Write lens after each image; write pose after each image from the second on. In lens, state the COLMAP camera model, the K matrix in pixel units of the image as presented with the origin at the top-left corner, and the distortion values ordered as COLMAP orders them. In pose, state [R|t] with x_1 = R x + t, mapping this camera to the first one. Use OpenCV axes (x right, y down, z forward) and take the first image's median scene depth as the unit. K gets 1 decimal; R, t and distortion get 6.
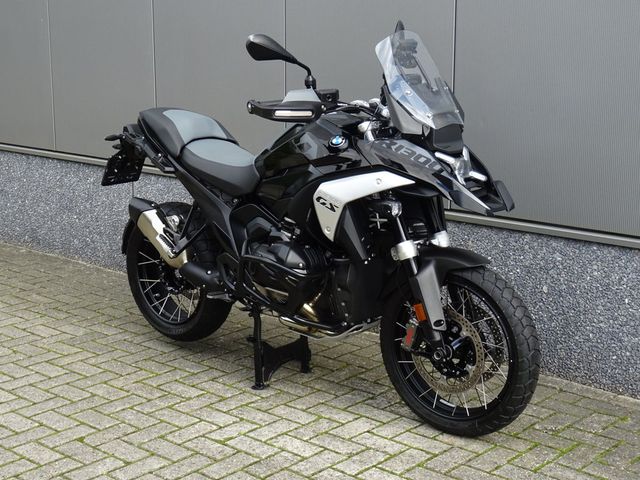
lens RADIAL K [[1030.7, 0, 320.0], [0, 1030.7, 240.0], [0, 0, 1]] dist [0.034303, 0.062579]
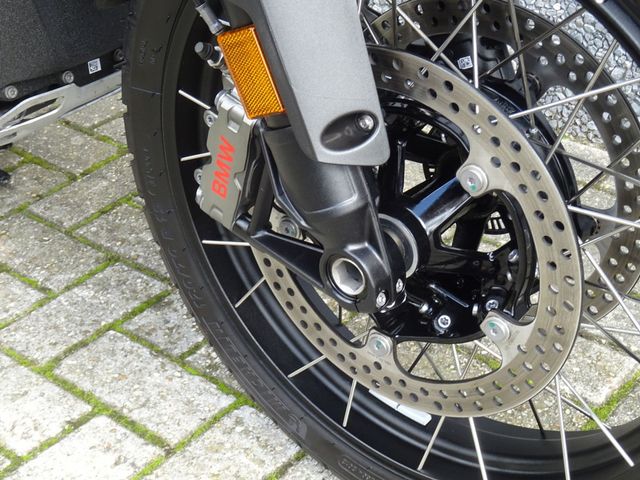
lens RADIAL K [[1030.7, 0, 320.0], [0, 1030.7, 240.0], [0, 0, 1]] dist [0.034303, 0.062579]
pose [[0.998301, -0.048540, 0.032221, 0.101059], [0.033924, 0.933917, 0.355877, 0.030877], [-0.047366, -0.354179, 0.933977, 0.802338]]
